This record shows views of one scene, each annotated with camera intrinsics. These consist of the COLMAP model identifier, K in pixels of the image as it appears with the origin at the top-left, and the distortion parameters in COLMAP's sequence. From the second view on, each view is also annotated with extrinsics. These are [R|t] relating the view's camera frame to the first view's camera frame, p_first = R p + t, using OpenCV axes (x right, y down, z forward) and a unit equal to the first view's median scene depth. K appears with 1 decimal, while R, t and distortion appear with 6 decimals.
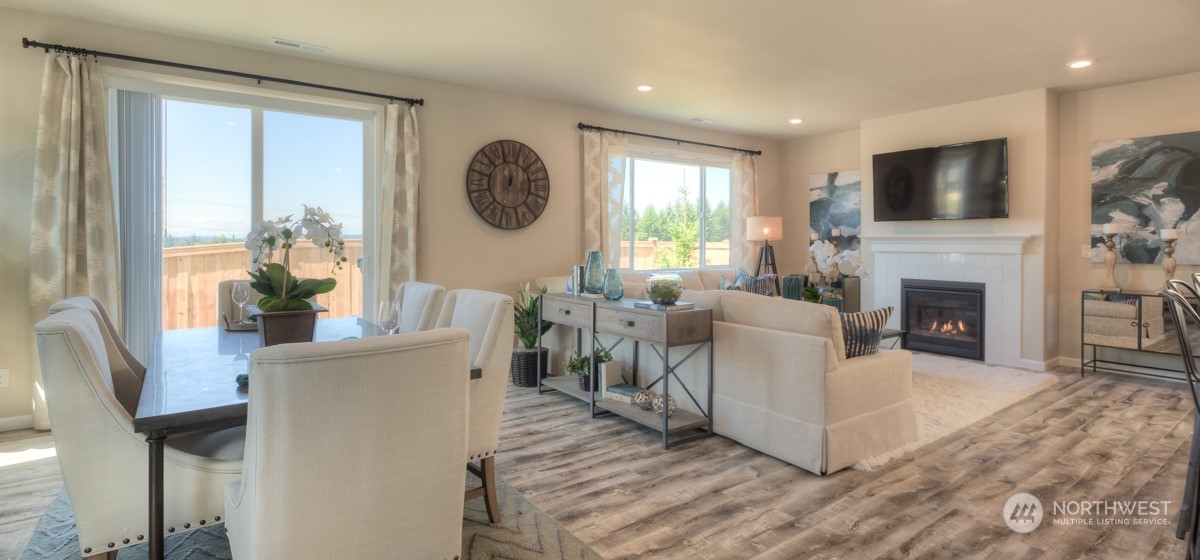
lens RADIAL K [[554.4, 0, 617.0], [0, 554.4, 244.8], [0, 0, 1]] dist [-0.007895, 0.001011]
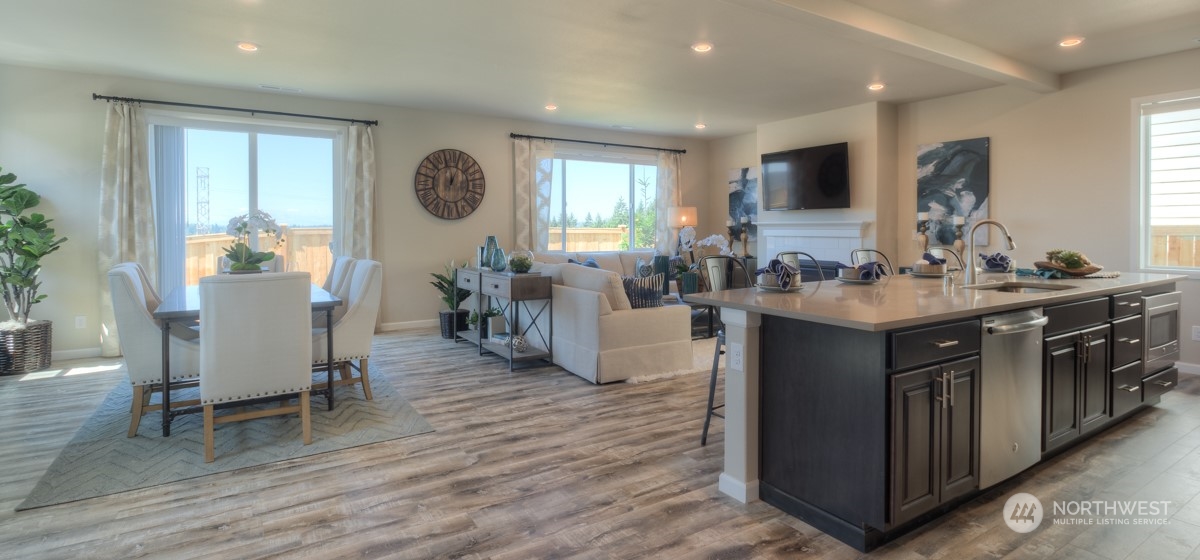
lens RADIAL K [[554.4, 0, 608.4], [0, 554.4, 234.2], [0, 0, 1]] dist [-0.007895, 0.001011]
pose [[0.998065, -0.003442, -0.062085, 0.269716], [0.003776, 0.999979, 0.005256, 0.001239], [0.062066, -0.005480, 0.998057, -0.270012]]
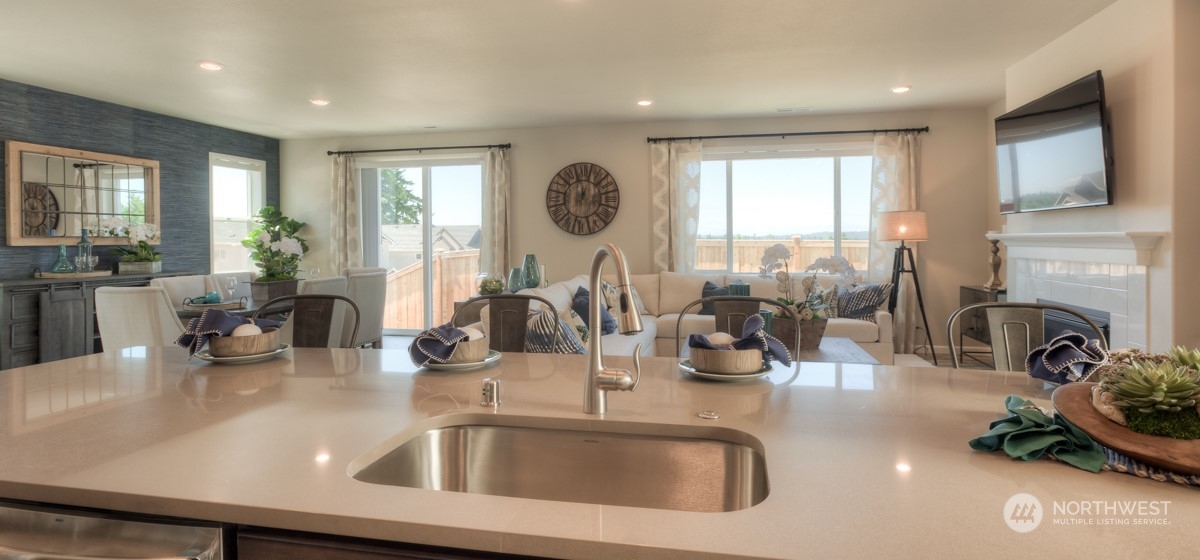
lens RADIAL K [[554.4, 0, 619.5], [0, 554.4, 244.0], [0, 0, 1]] dist [-0.007895, 0.001011]
pose [[0.687355, -0.001739, -0.726320, 0.838026], [0.004064, 0.999991, 0.001452, -0.009793], [0.726310, -0.003950, 0.687355, 0.230827]]
